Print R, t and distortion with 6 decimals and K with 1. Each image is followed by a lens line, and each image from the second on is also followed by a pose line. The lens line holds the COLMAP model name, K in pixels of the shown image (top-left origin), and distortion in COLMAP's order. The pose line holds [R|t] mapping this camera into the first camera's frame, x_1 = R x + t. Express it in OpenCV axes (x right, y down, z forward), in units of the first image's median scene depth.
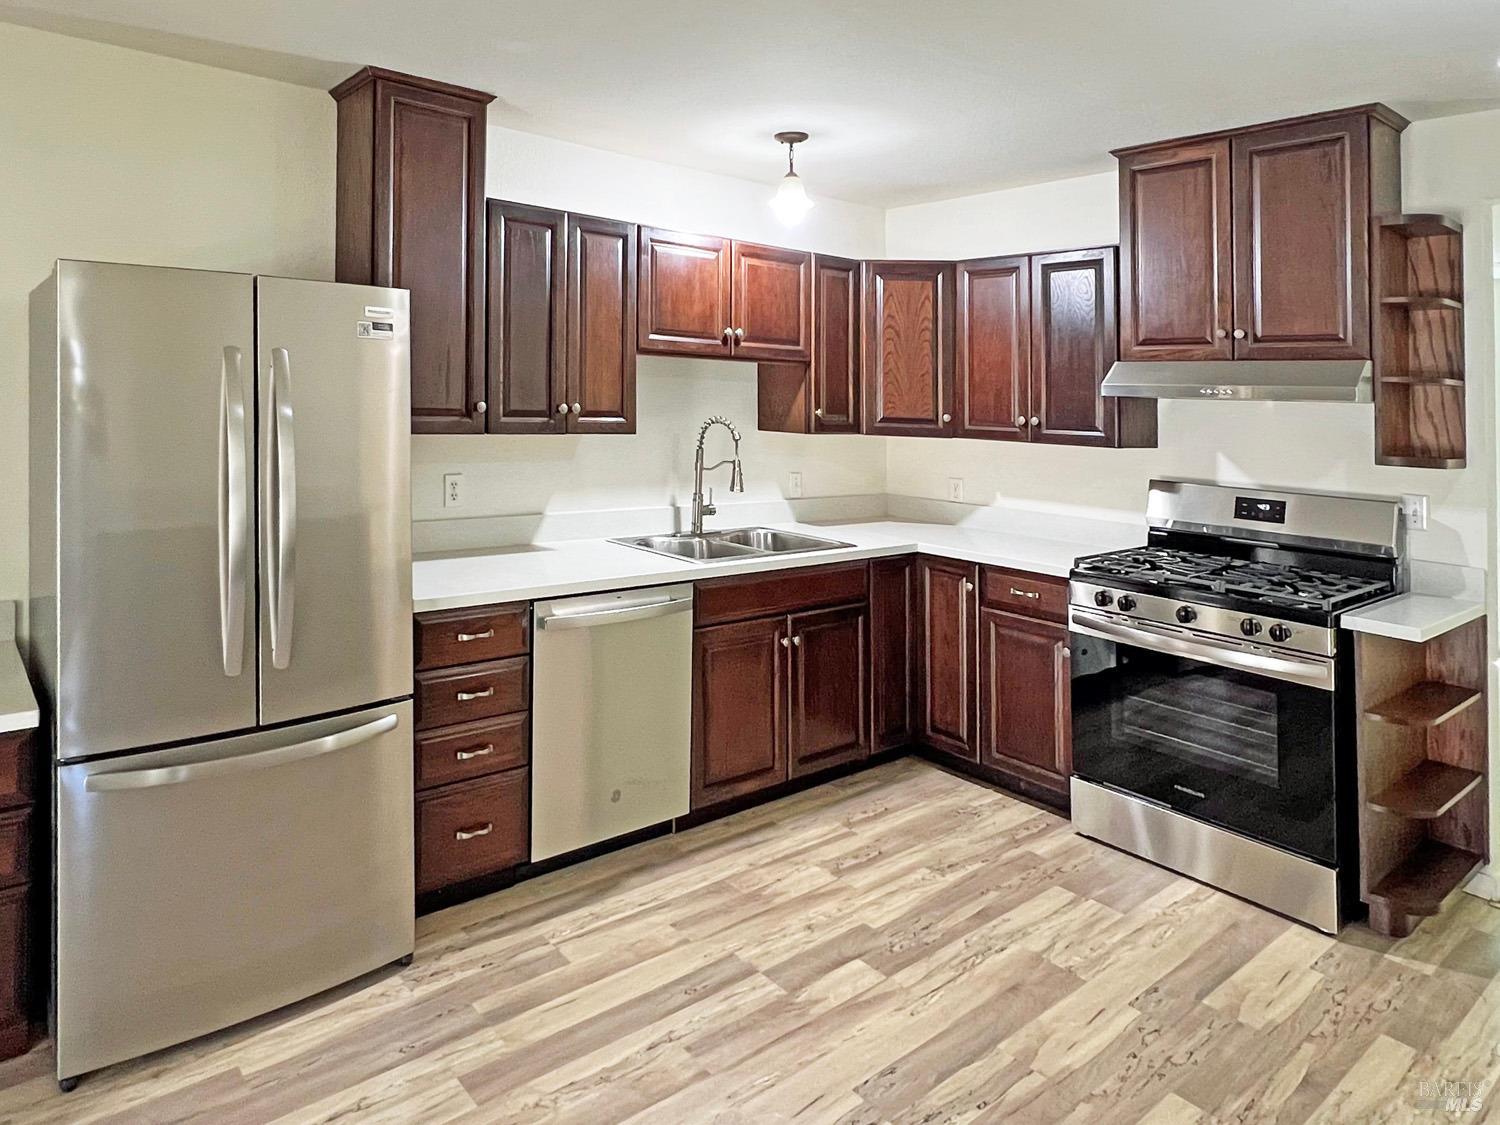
lens RADIAL K [[944.6, 0, 646.8], [0, 944.6, 569.5], [0, 0, 1]] dist [-0.001074, 0.000769]
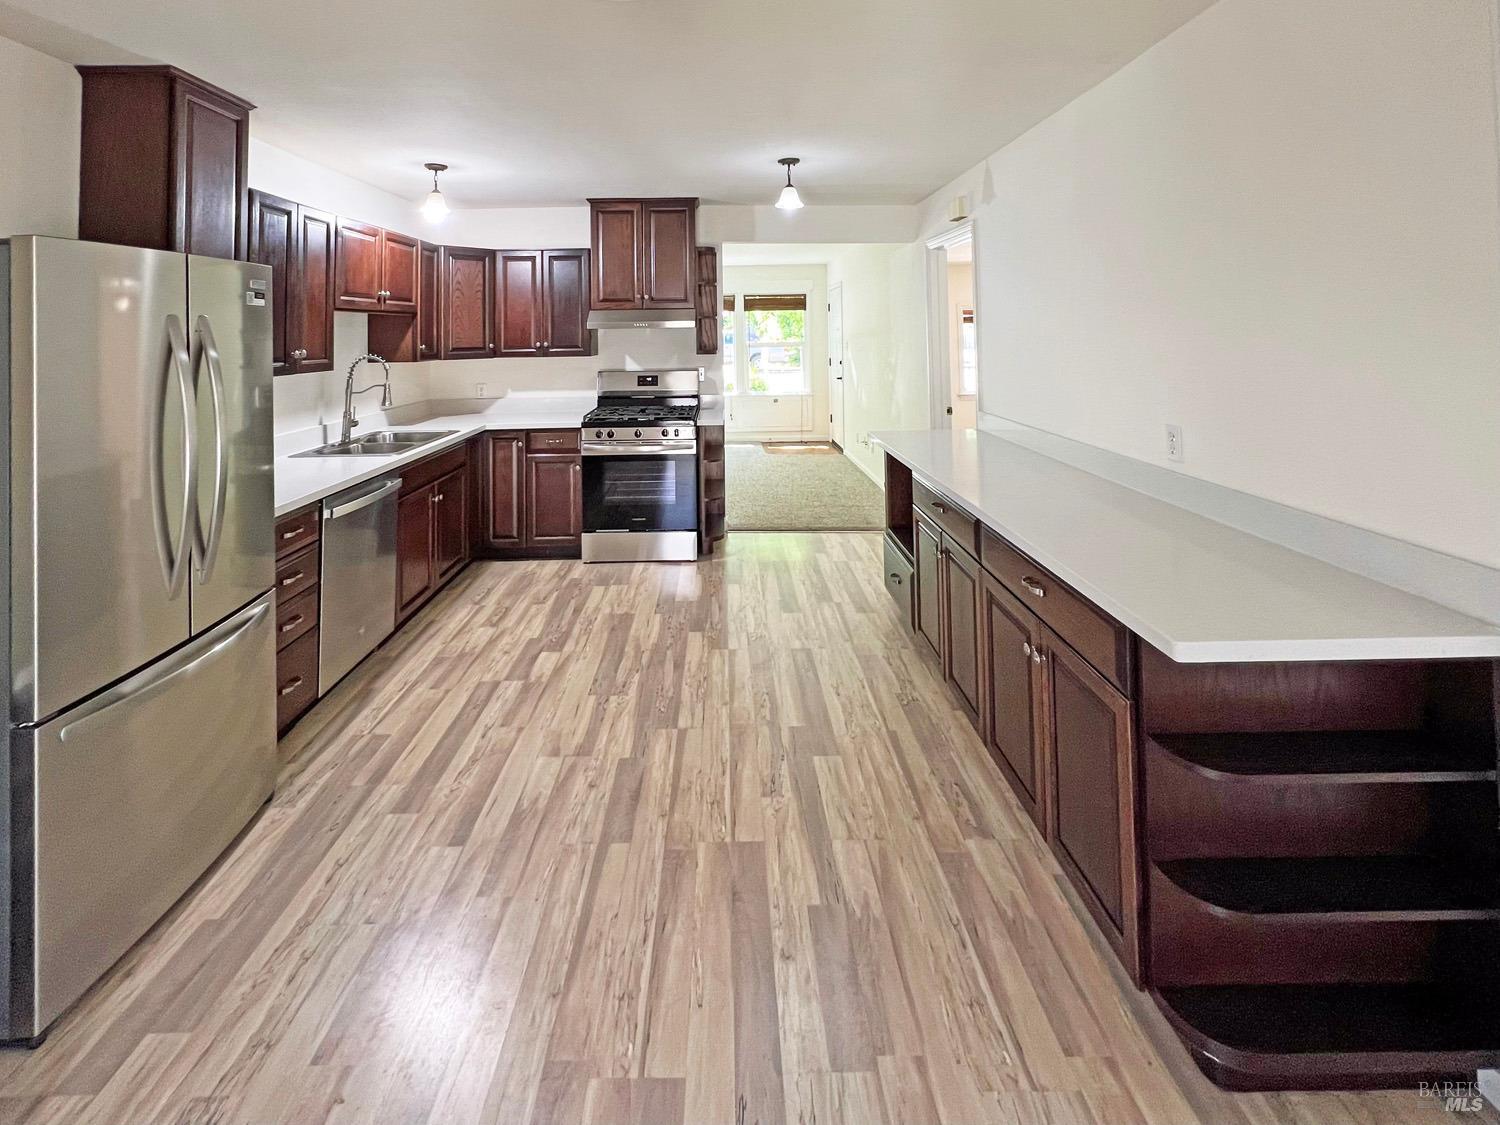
lens RADIAL K [[603.0, 0, 748.7], [0, 603.0, 560.5], [0, 0, 1]] dist [-0.001623, 0.000086]
pose [[0.576178, -0.326710, 0.749186, -0.388261], [0.180678, 0.944869, 0.273090, -0.008514], [-0.797104, -0.021986, 0.603442, -0.037096]]
